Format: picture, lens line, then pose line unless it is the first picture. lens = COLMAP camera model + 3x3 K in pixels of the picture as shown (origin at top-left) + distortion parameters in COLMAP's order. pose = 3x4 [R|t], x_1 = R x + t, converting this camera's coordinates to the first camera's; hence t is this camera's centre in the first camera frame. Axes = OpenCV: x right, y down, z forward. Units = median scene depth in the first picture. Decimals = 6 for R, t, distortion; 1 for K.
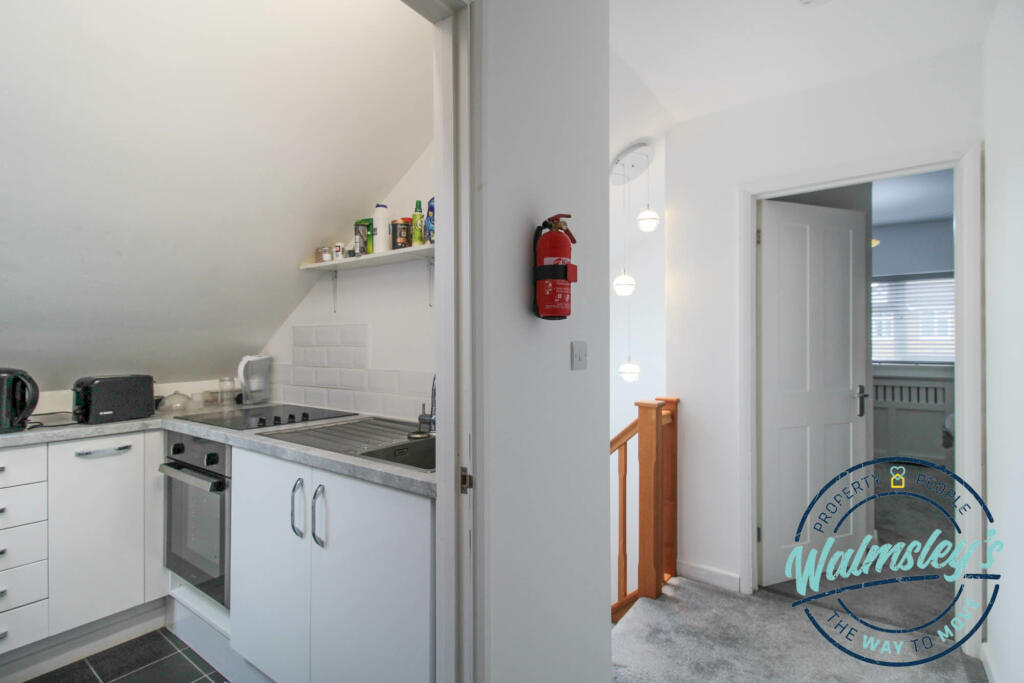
lens RADIAL K [[526.2, 0, 512.0], [0, 526.2, 341.5], [0, 0, 1]] dist [0.000970, -0.000627]
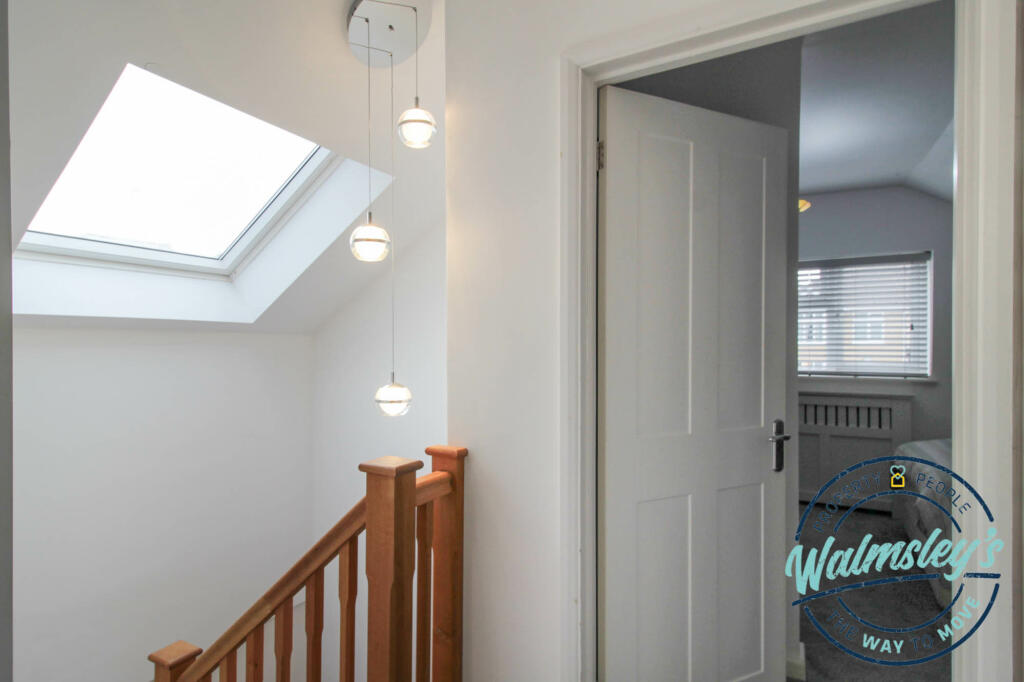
lens RADIAL K [[536.5, 0, 512.1], [0, 536.5, 350.0], [0, 0, 1]] dist [0.013456, -0.000490]
pose [[0.994628, 0.000062, 0.103510, 0.291044], [-0.000965, 0.999962, 0.008673, -0.000763], [-0.103506, -0.008726, 0.994591, 0.413333]]
